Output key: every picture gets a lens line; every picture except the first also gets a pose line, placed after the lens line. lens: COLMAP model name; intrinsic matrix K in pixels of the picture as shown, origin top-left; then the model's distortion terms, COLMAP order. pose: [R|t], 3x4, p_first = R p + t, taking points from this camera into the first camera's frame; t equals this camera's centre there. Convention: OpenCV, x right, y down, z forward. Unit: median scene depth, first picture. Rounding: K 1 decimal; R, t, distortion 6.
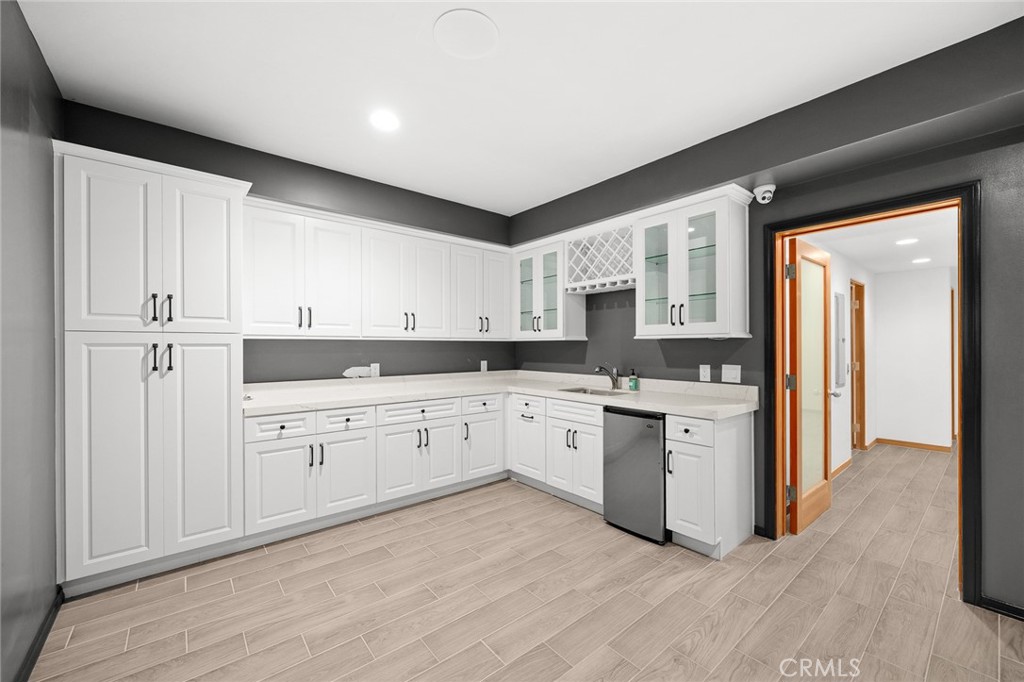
lens RADIAL K [[401.5, 0, 511.8], [0, 401.5, 345.8], [0, 0, 1]] dist [-0.001714, 0.000000]
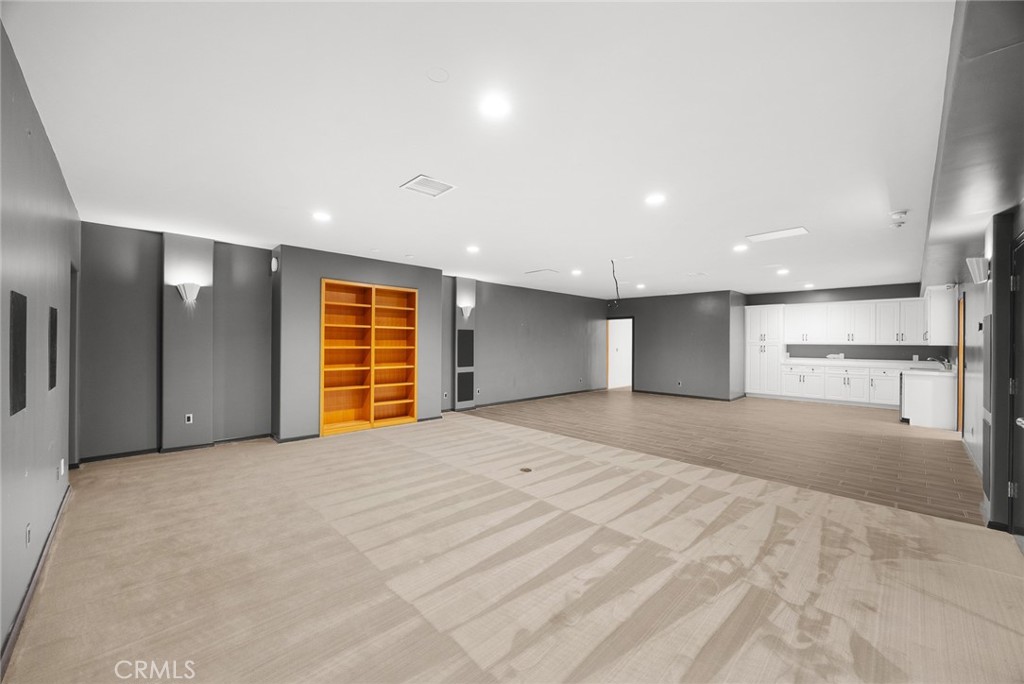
lens RADIAL K [[401.5, 0, 509.8], [0, 401.5, 341.5], [0, 0, 1]] dist [-0.001714, 0.000000]
pose [[0.082214, 0.004053, -0.996606, 1.987048], [-0.000999, 0.999992, 0.003984, -0.039333], [0.996614, 0.000668, 0.082217, -1.290825]]
